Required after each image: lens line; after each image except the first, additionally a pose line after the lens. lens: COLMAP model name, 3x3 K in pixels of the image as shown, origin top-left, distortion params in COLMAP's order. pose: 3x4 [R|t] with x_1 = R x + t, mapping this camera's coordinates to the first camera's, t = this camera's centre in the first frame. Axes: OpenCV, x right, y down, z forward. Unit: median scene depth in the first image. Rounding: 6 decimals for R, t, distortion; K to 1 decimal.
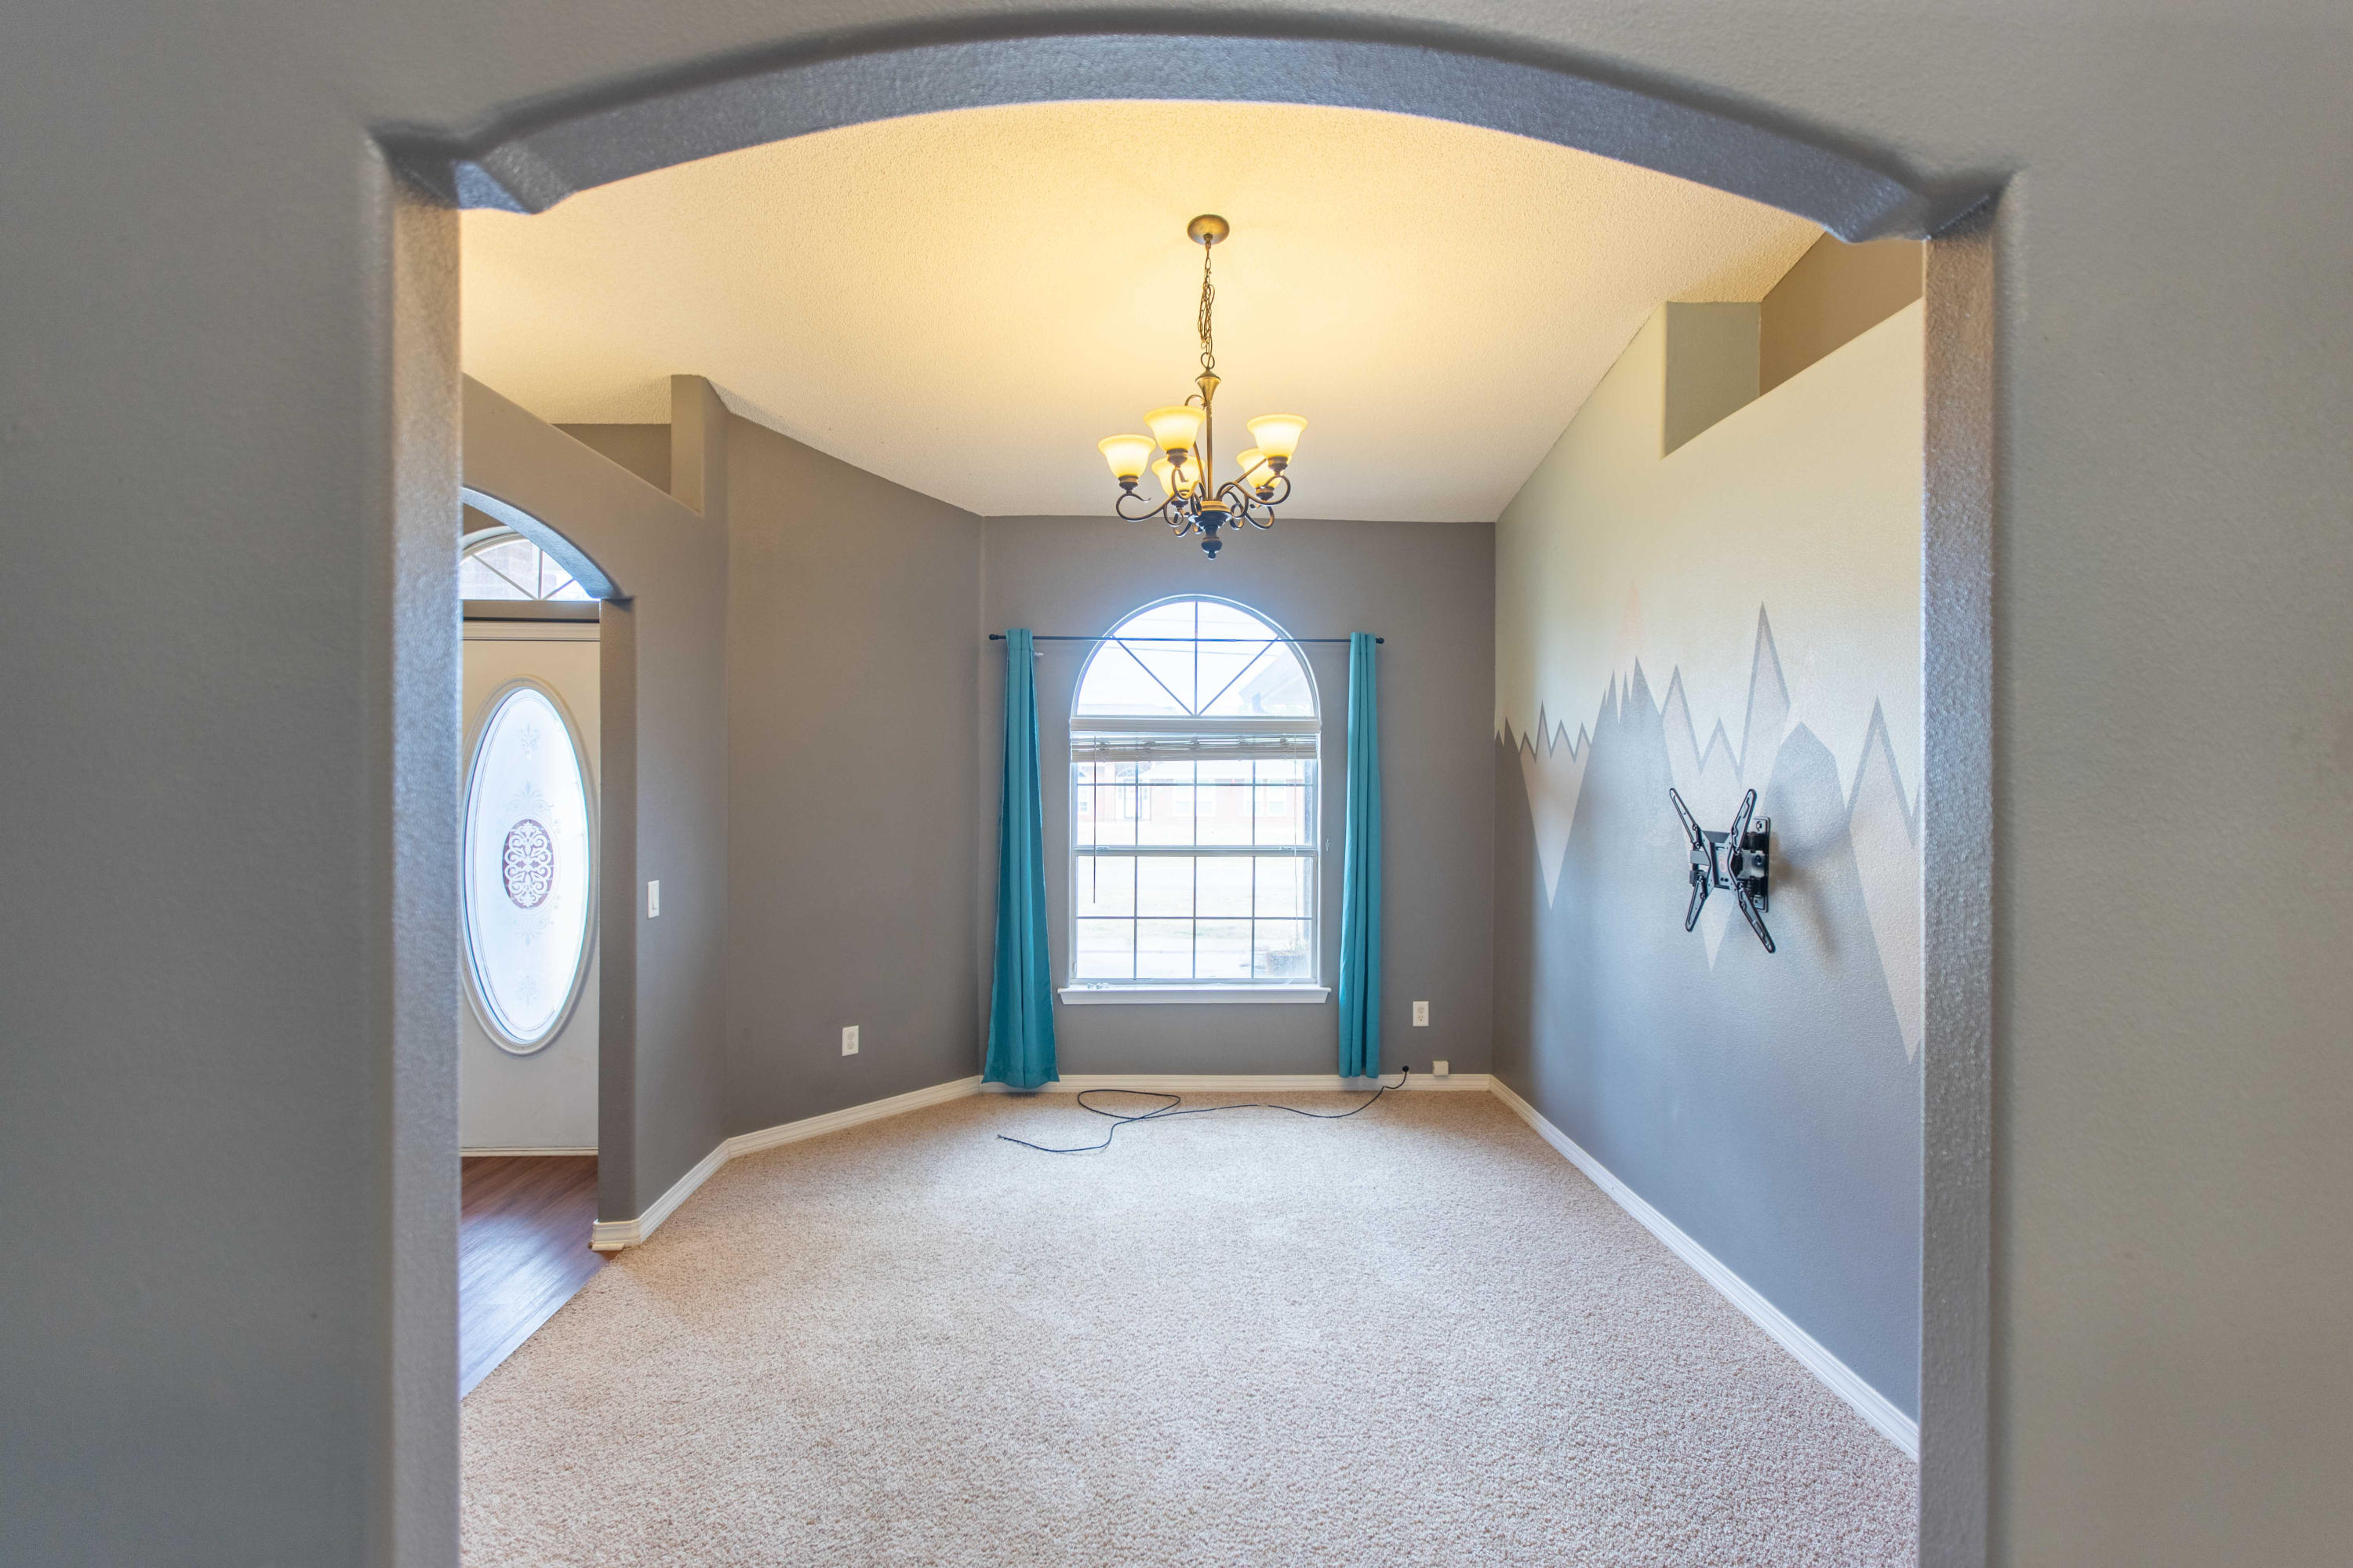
lens RADIAL K [[1054.5, 0, 1182.1], [0, 1054.5, 784.9], [0, 0, 1]] dist [-0.000282, -0.000210]
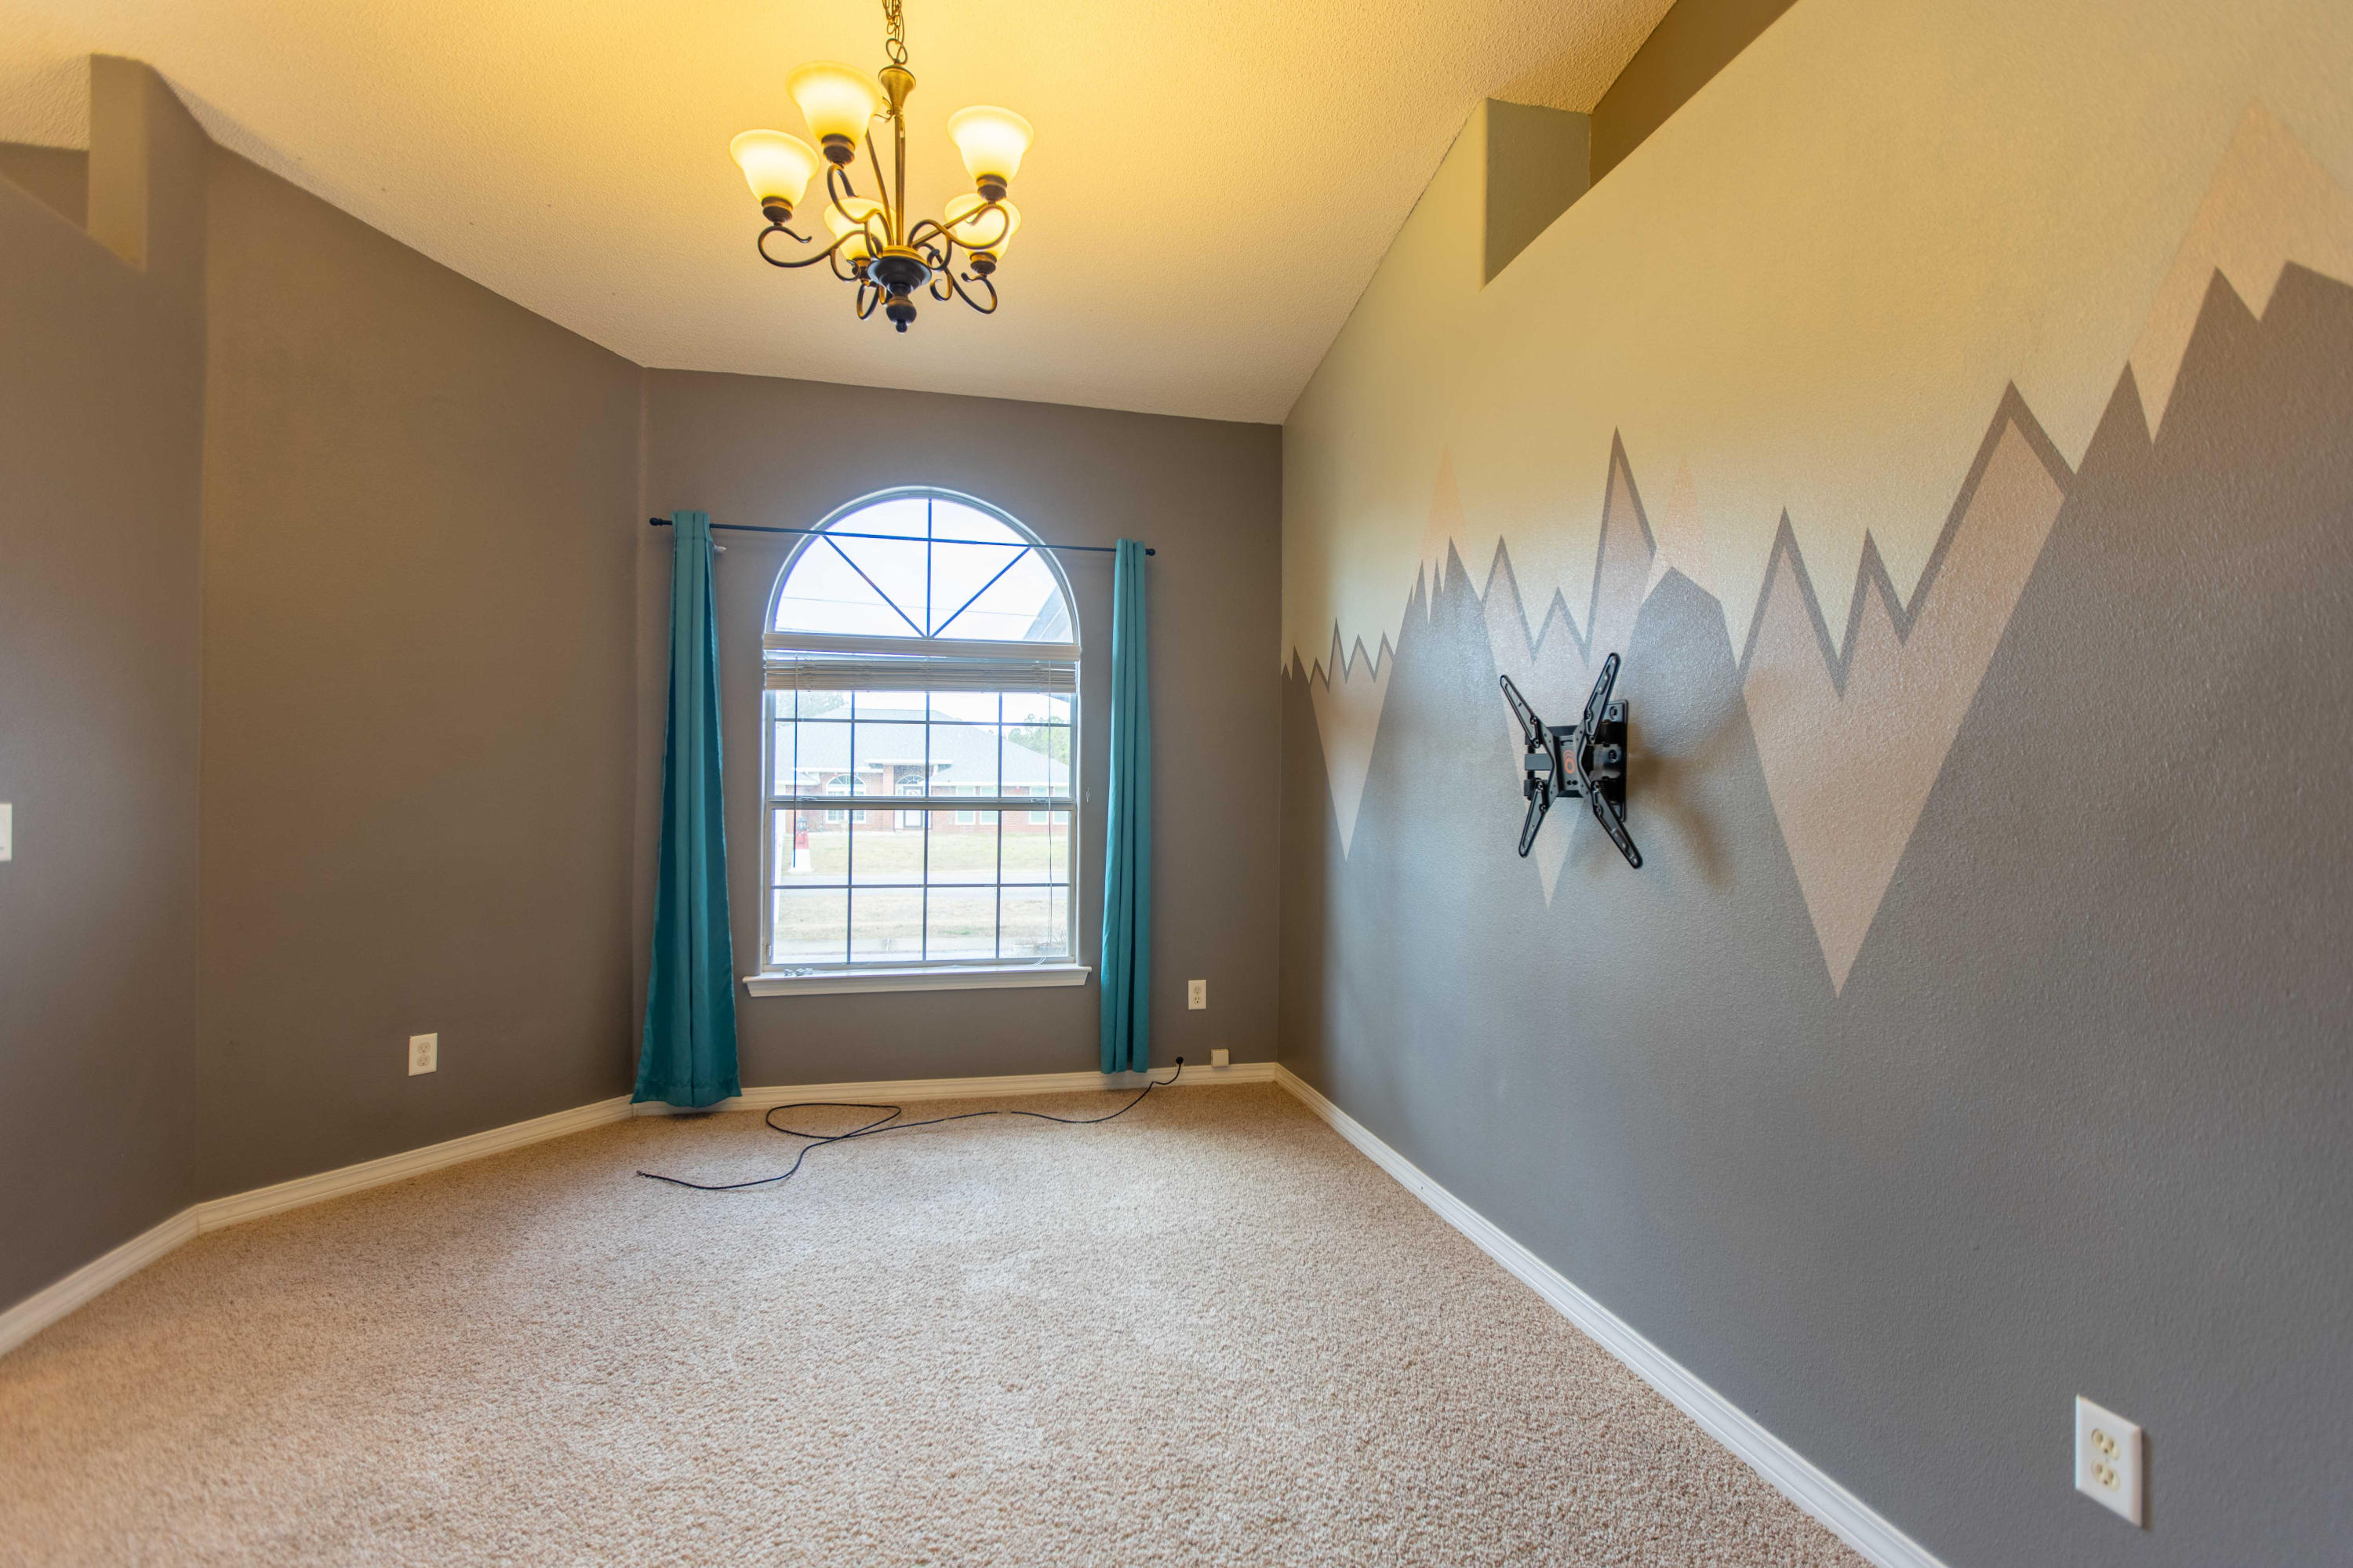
lens RADIAL K [[1052.0, 0, 1176.5], [0, 1052.0, 784.0], [0, 0, 1]] dist [0.001341, 0.000549]
pose [[0.981046, 0.004869, 0.193714, 0.052533], [-0.002499, 0.999919, -0.012475, 0.068185], [-0.193759, 0.011755, 0.980979, 0.198796]]
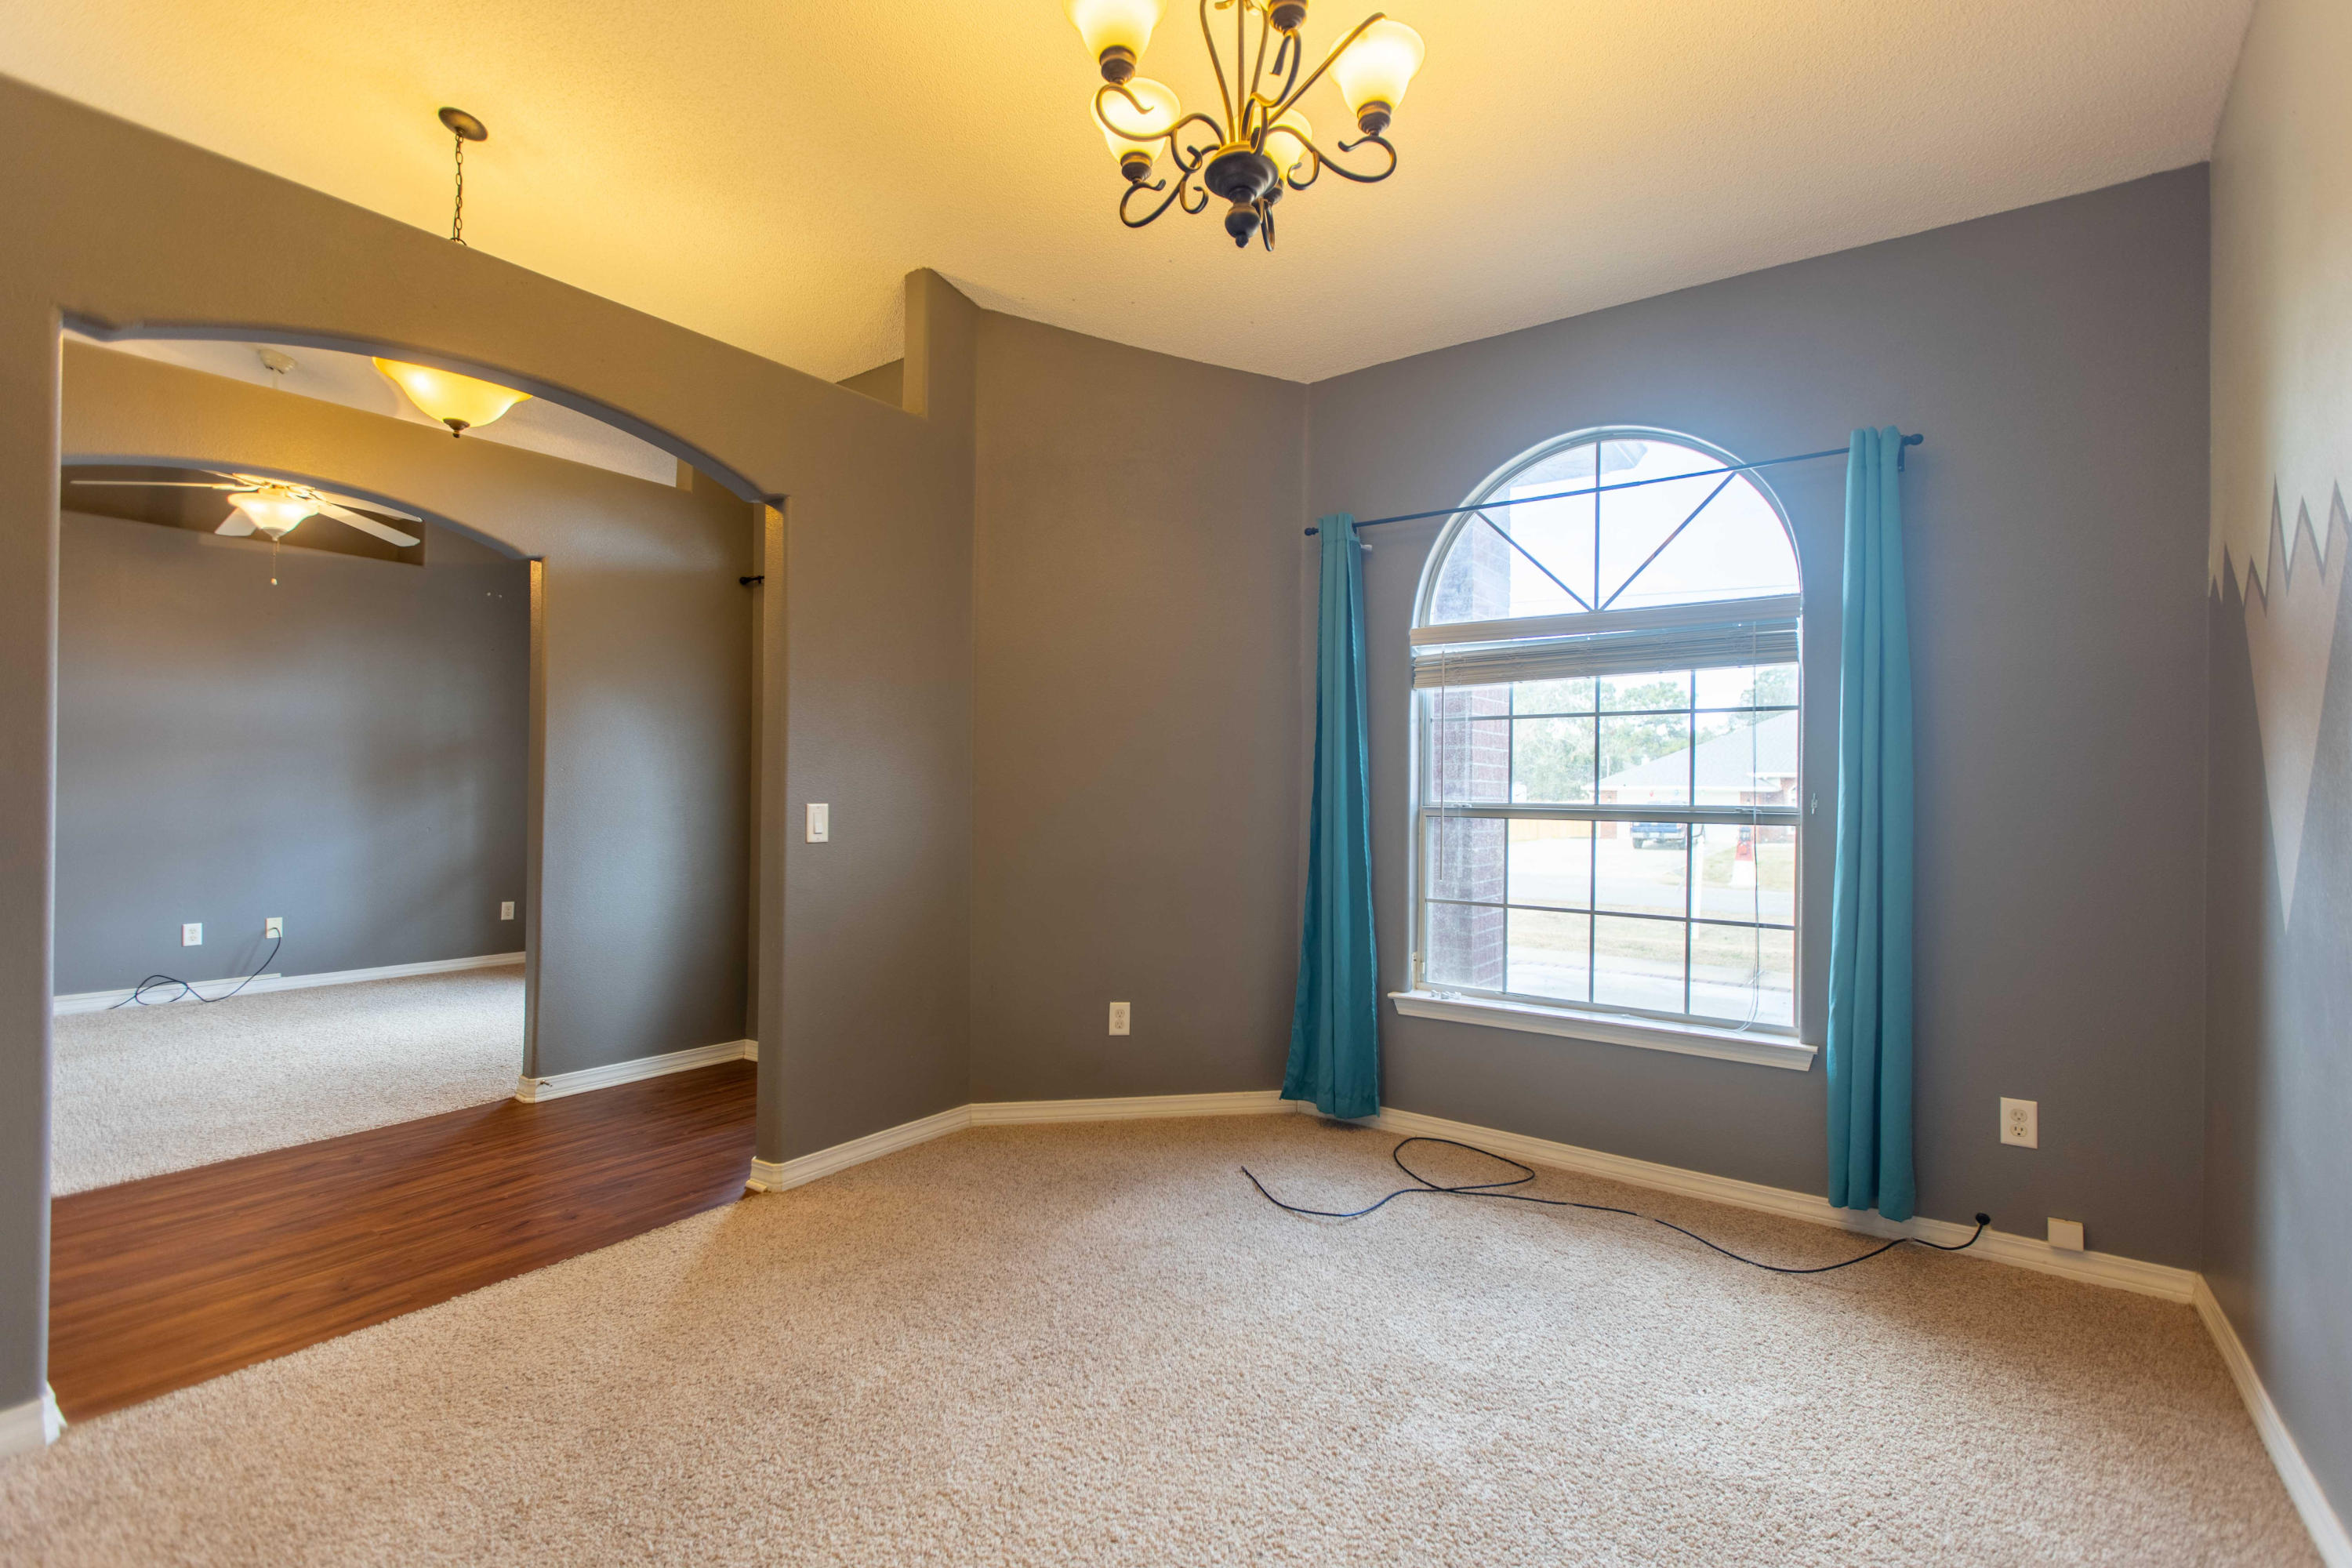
lens RADIAL K [[1054.0, 0, 1181.6], [0, 1054.0, 784.9], [0, 0, 1]] dist [-0.000282, -0.000210]
pose [[0.790859, 0.000721, -0.611998, 0.256317], [-0.009818, 0.999886, -0.011510, 0.065930], [0.611920, 0.015111, 0.790775, 0.370027]]
